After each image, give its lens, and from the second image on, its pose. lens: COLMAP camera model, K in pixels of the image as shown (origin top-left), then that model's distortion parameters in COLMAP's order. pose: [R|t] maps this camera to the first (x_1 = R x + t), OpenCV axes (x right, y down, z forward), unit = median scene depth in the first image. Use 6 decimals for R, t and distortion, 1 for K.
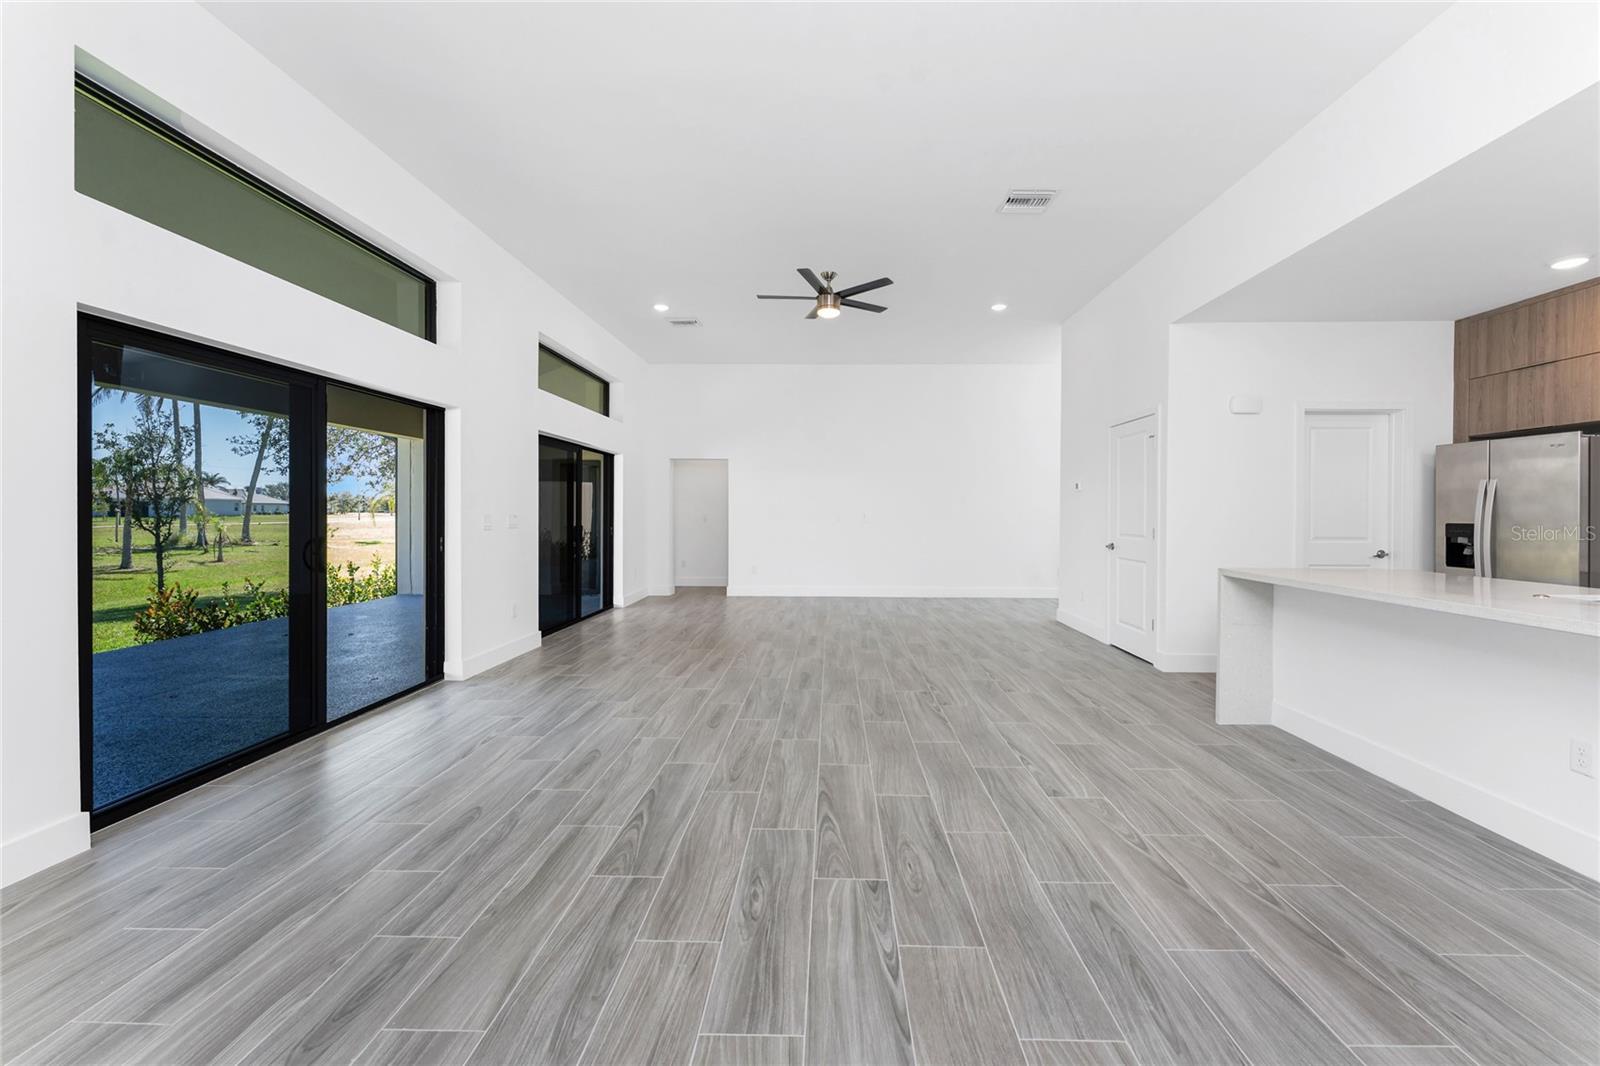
lens RADIAL K [[648.7, 0, 838.4], [0, 648.7, 512.2], [0, 0, 1]] dist [0.001523, -0.000083]
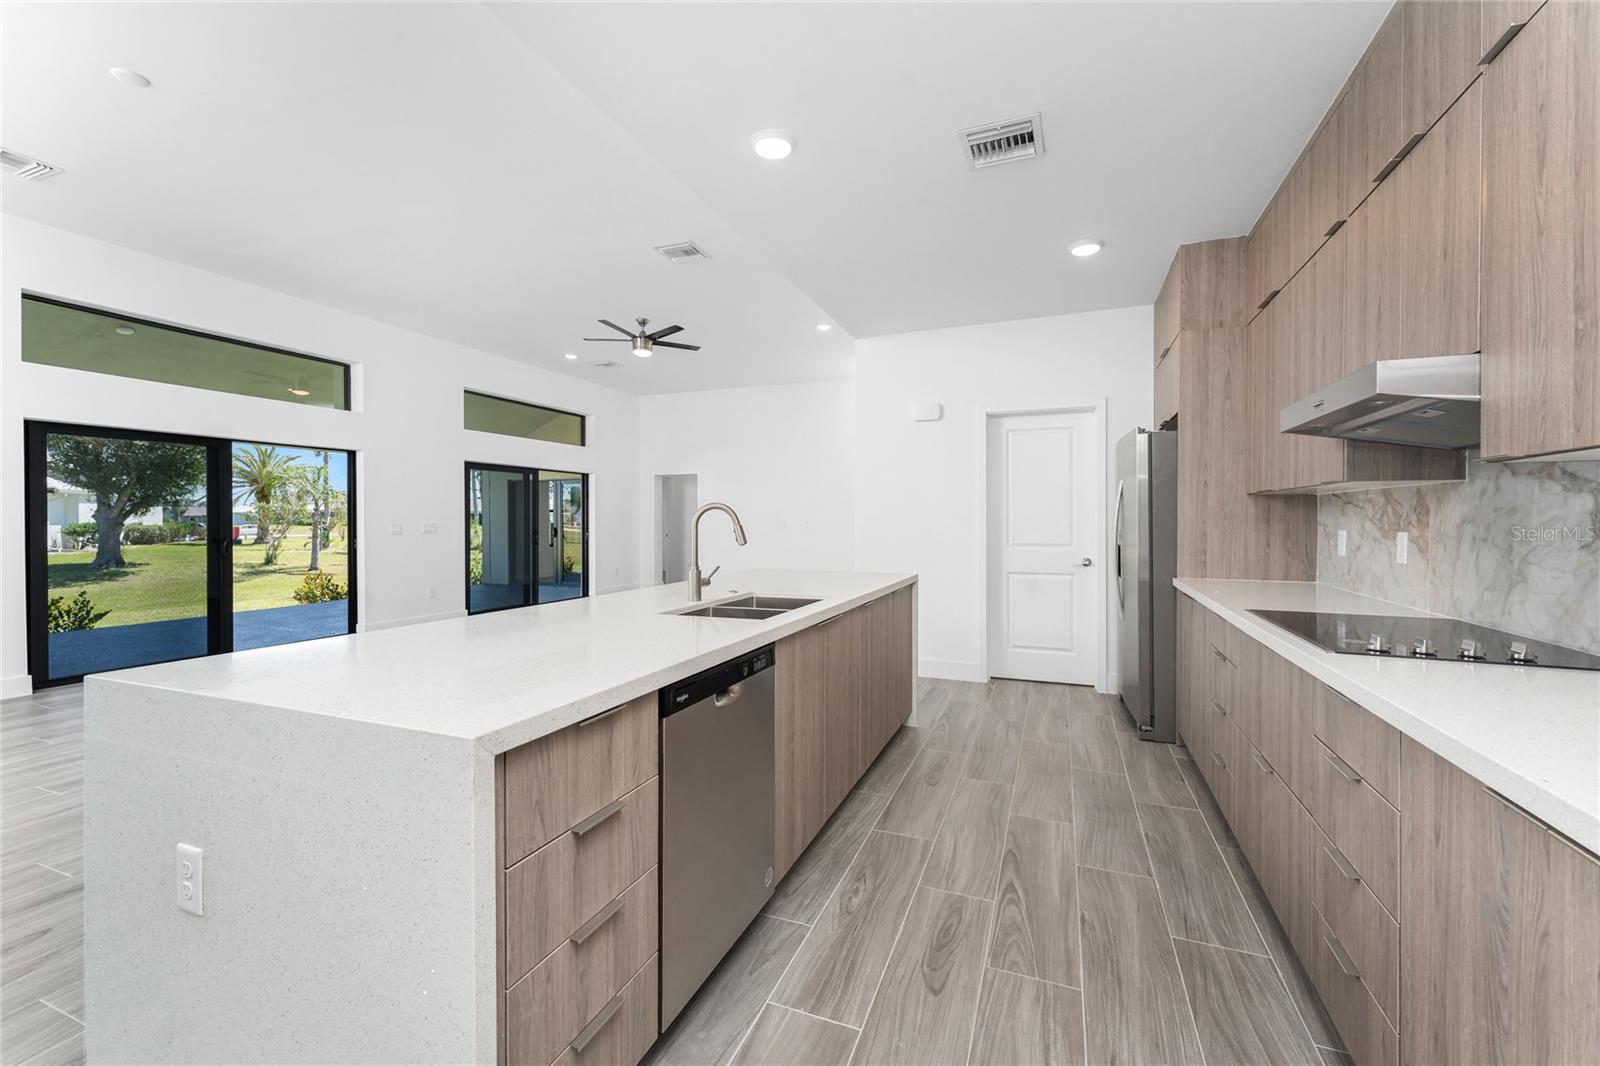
lens RADIAL K [[648.7, 0, 813.9], [0, 648.7, 510.4], [0, 0, 1]] dist [0.001523, -0.000083]
pose [[0.935112, -0.008915, -0.354239, 0.568718], [0.002793, 0.999838, -0.017789, 0.004028], [0.354340, 0.015646, 0.934986, -0.002951]]
